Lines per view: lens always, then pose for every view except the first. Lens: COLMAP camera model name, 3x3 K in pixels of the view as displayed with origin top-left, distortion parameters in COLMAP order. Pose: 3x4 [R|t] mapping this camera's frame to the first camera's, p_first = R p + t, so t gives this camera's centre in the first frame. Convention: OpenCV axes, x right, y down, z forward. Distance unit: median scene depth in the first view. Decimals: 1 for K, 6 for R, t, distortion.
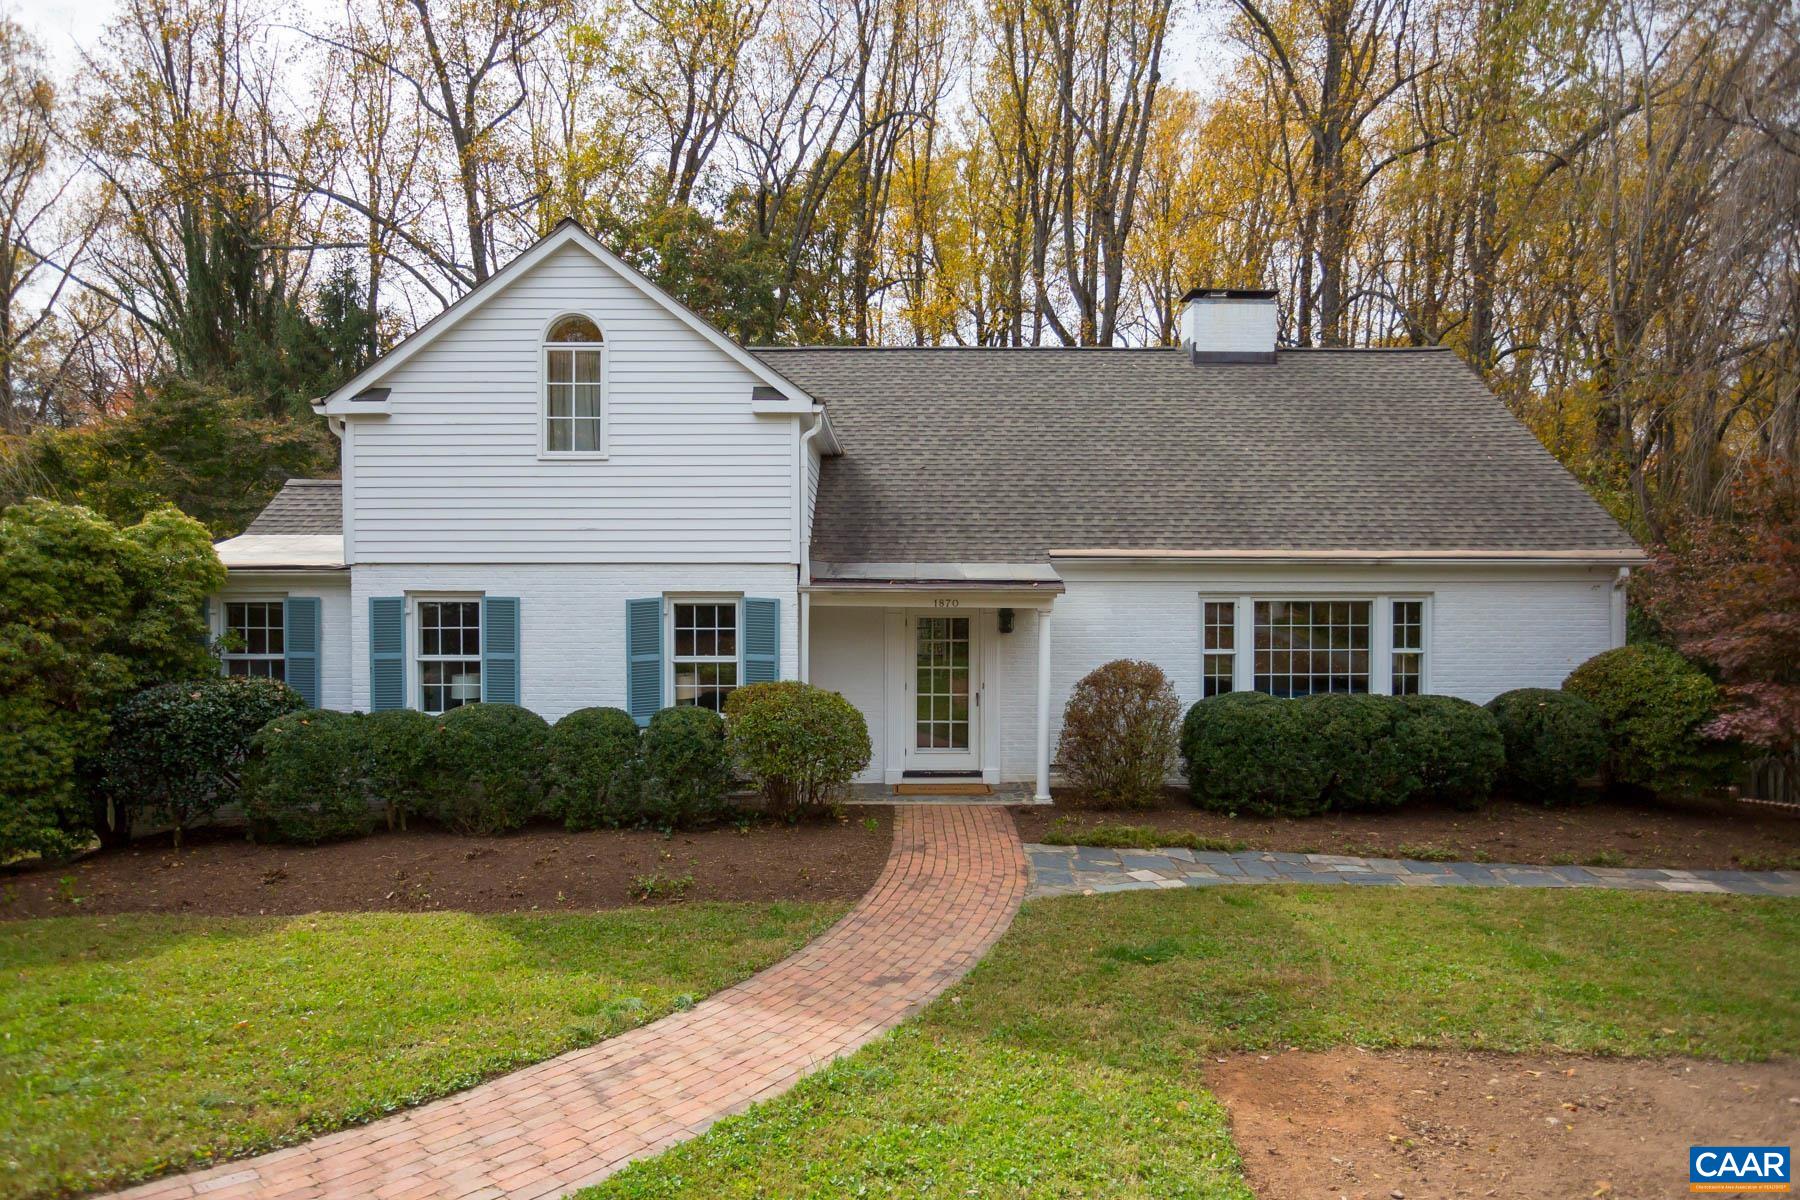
lens RADIAL K [[1021.3, 0, 938.4], [0, 1021.3, 617.6], [0, 0, 1]] dist [-0.021561, 0.007543]
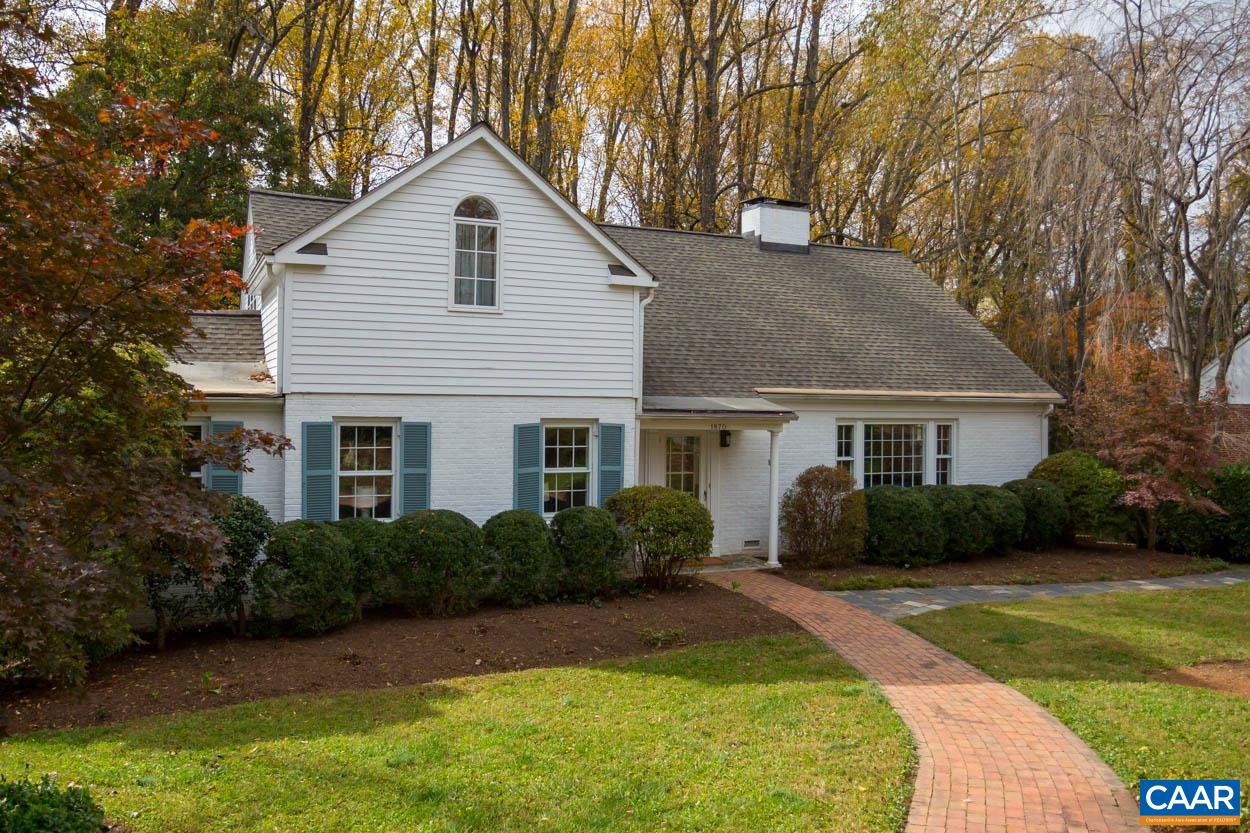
lens RADIAL K [[900.6, 0, 617.2], [0, 900.6, 413.1], [0, 0, 1]] dist [-0.028325, 0.005750]
pose [[0.923247, 0.006755, 0.384148, -0.619834], [-0.002253, 0.999923, -0.012169, -0.018541], [-0.384201, 0.010370, 0.923191, -0.083228]]
